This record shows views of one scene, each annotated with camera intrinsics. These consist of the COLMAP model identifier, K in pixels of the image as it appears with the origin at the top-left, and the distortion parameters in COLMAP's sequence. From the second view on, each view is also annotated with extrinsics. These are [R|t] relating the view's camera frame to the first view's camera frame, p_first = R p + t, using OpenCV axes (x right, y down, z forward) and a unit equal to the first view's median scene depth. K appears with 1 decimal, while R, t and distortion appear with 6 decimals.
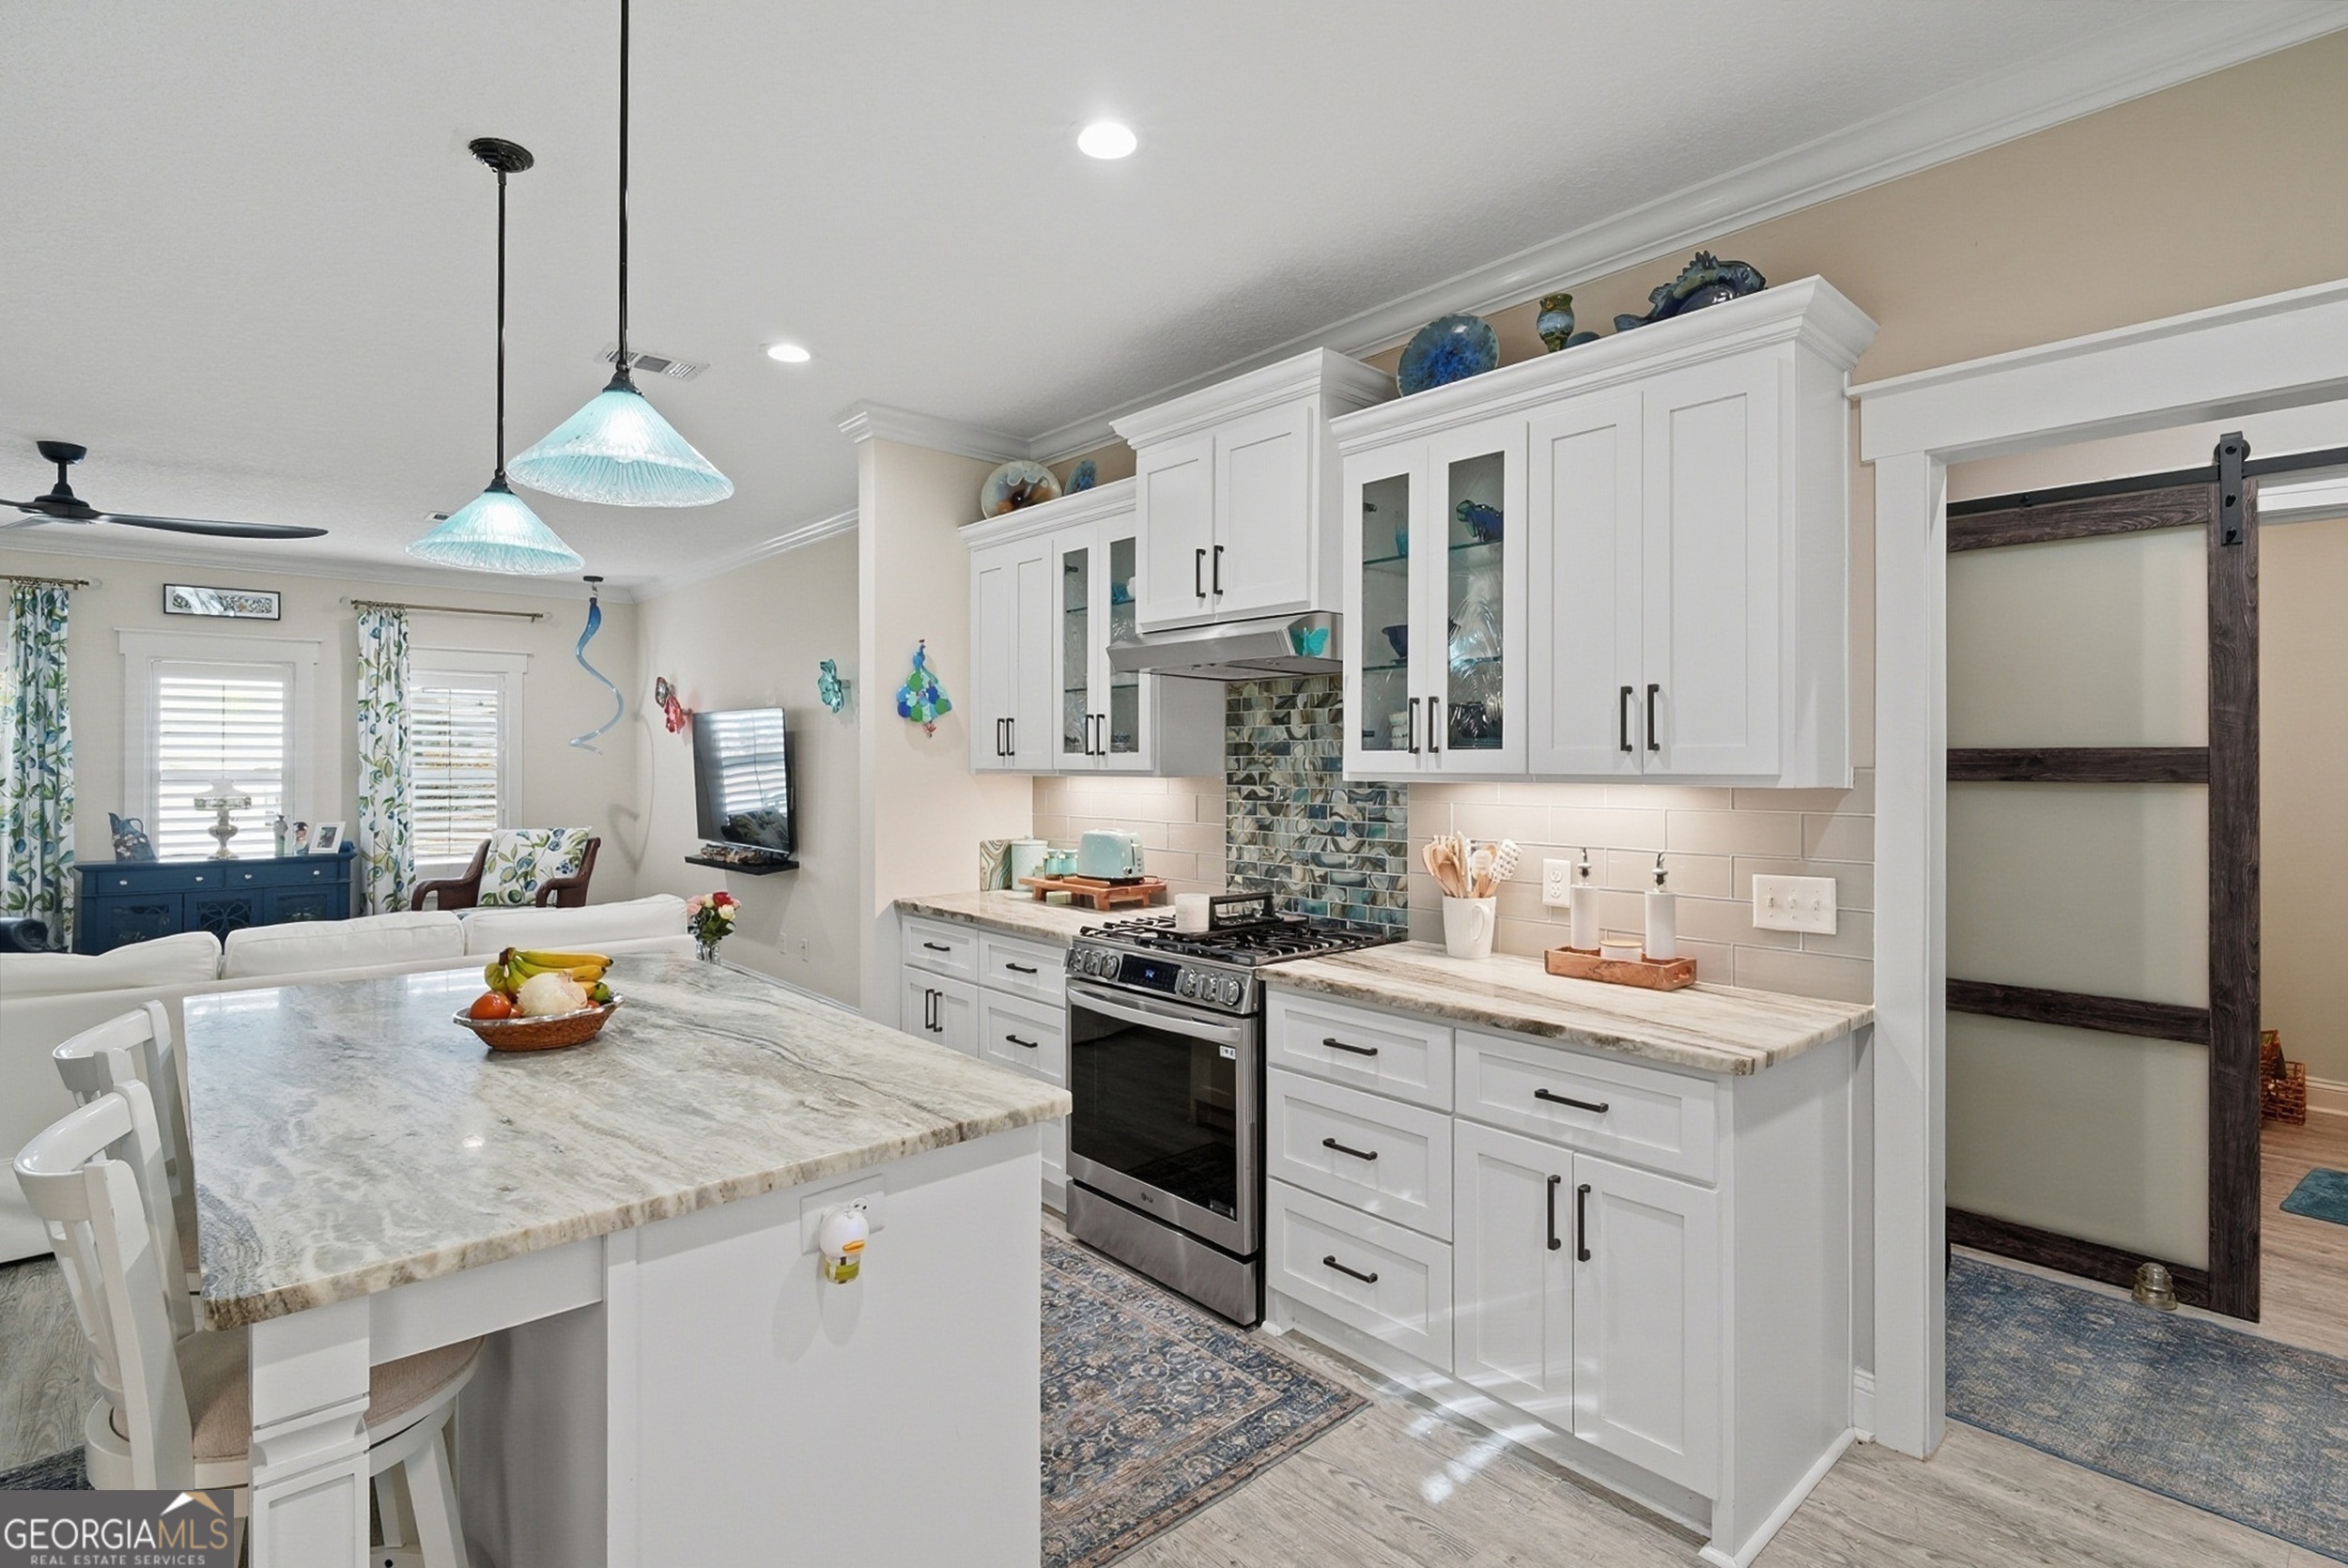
lens RADIAL K [[1124.4, 0, 1171.7], [0, 1124.4, 750.7], [0, 0, 1]] dist [-0.000976, -0.000862]
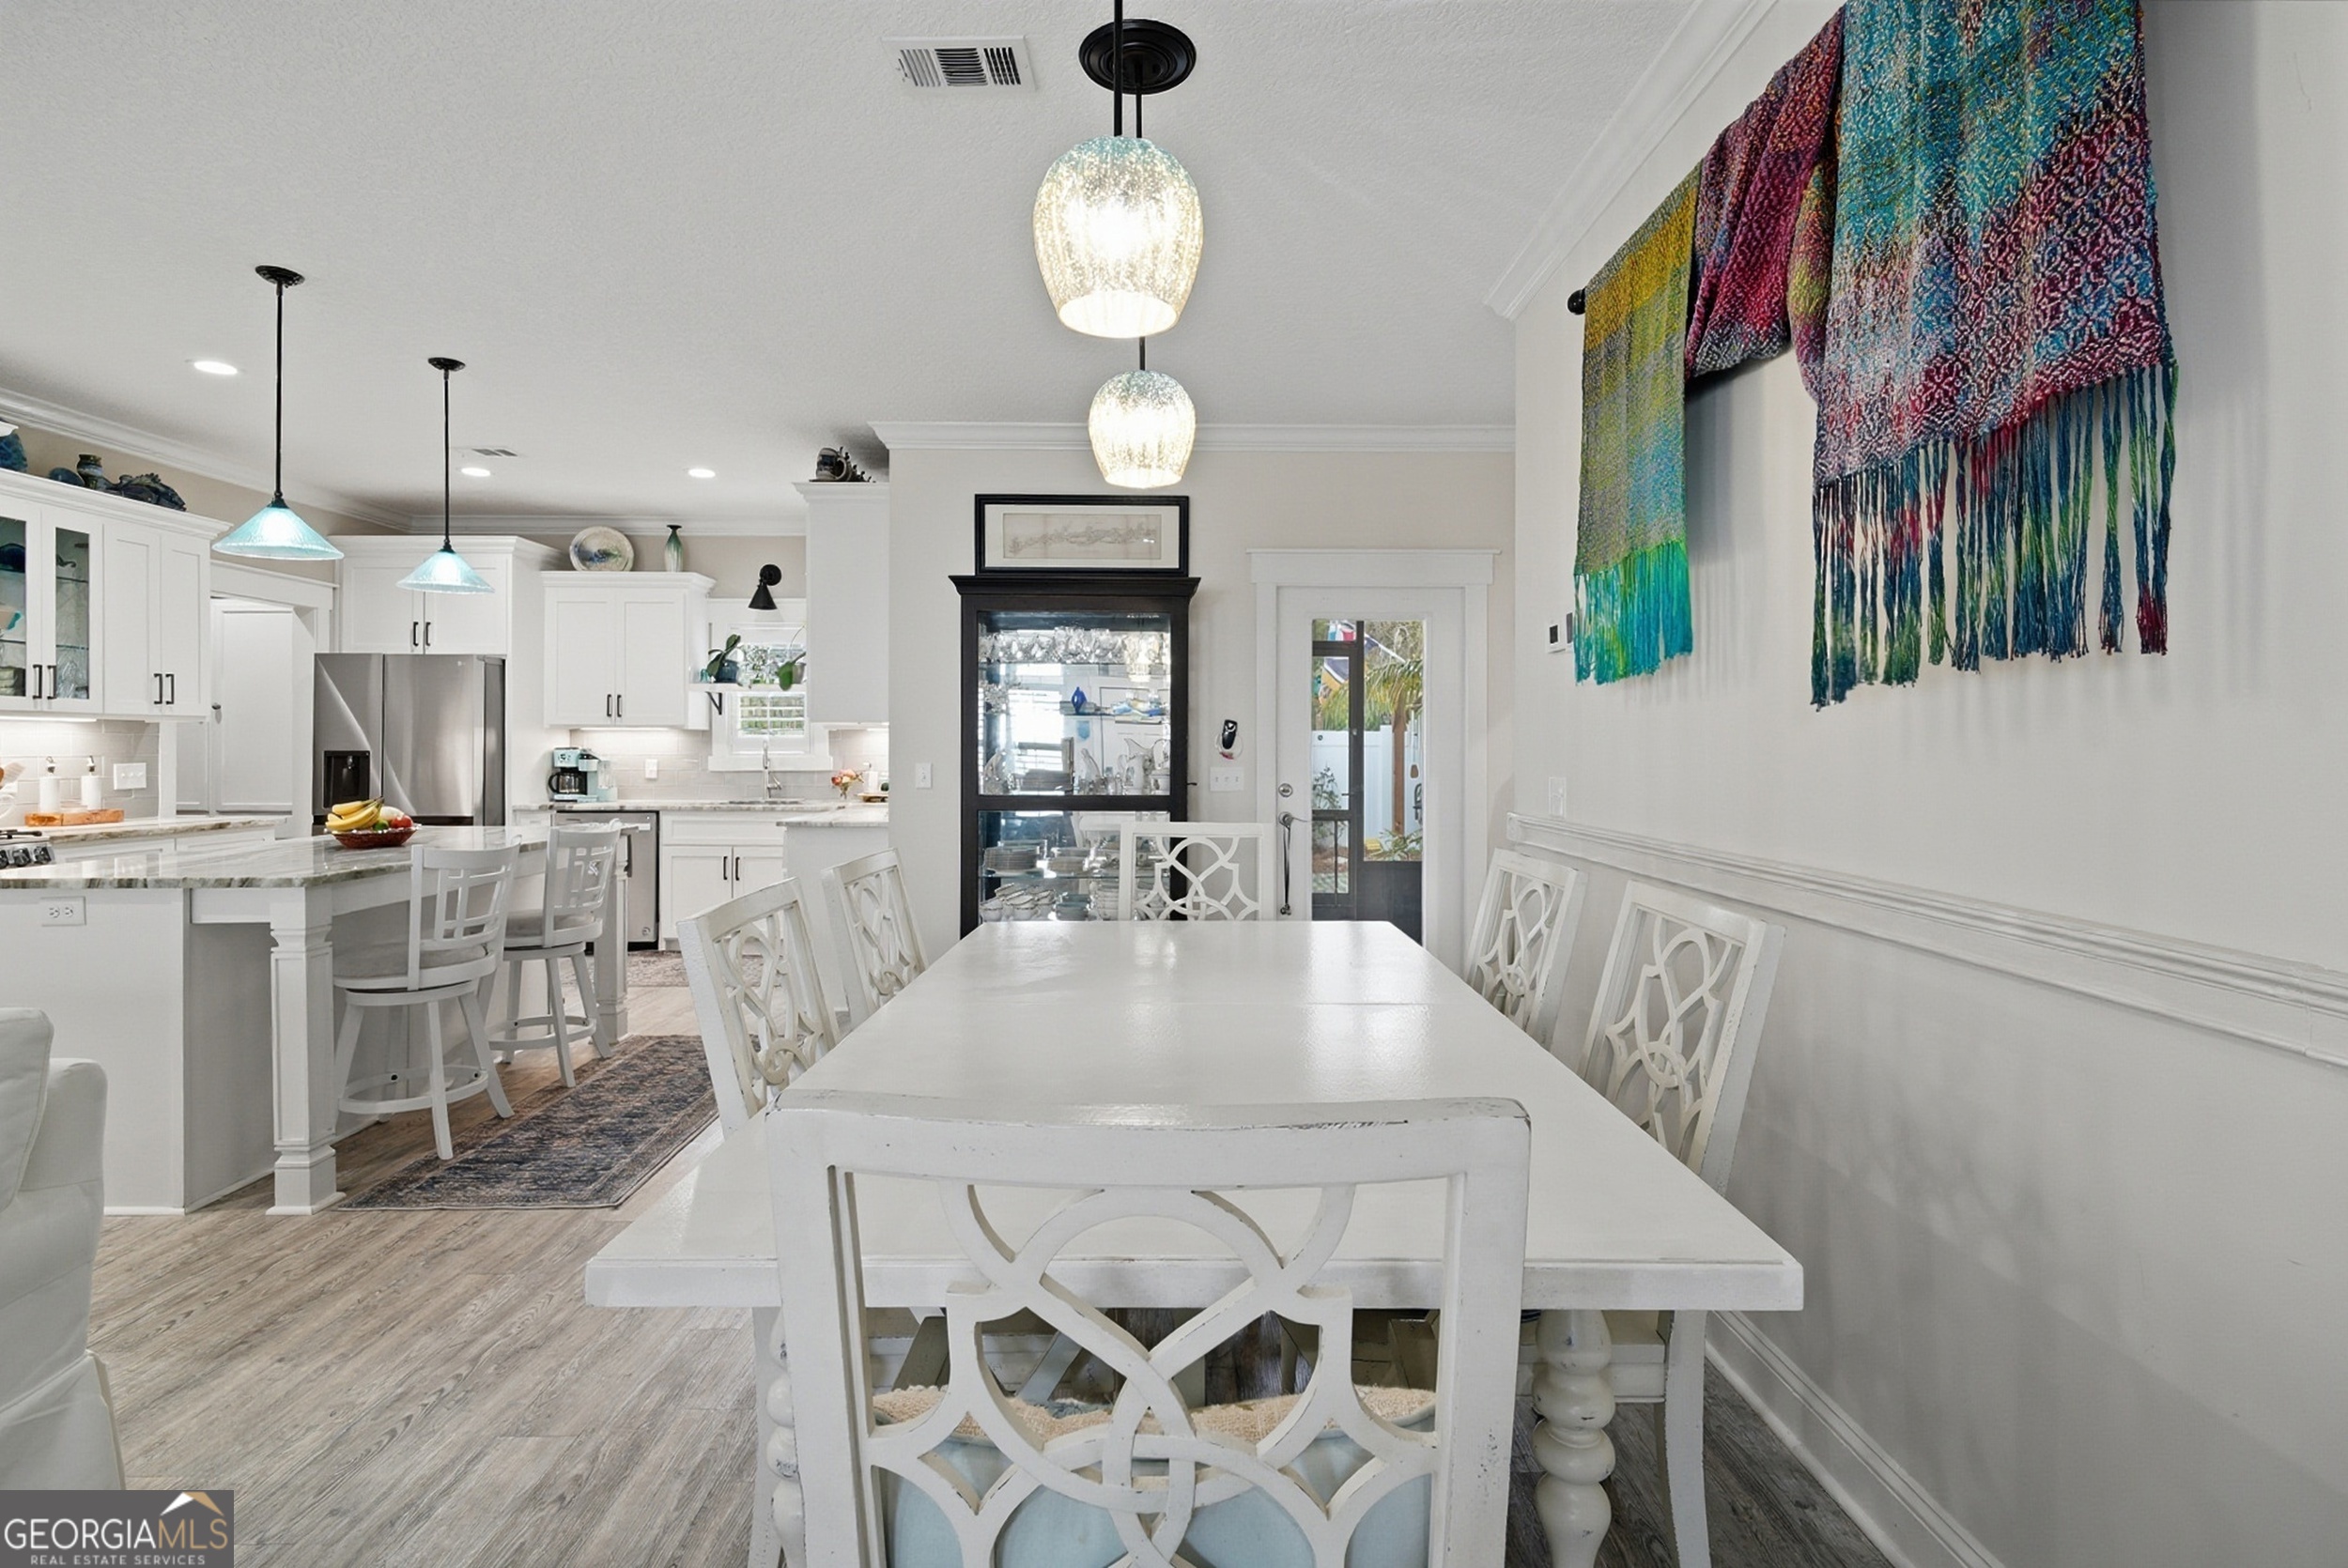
lens RADIAL K [[1124.4, 0, 1171.7], [0, 1124.4, 750.7], [0, 0, 1]] dist [-0.000976, -0.000862]
pose [[-0.750004, -0.001831, 0.661431, -0.908510], [-0.007766, 0.999952, -0.006037, 0.032256], [-0.661387, -0.009664, -0.749982, 0.495524]]
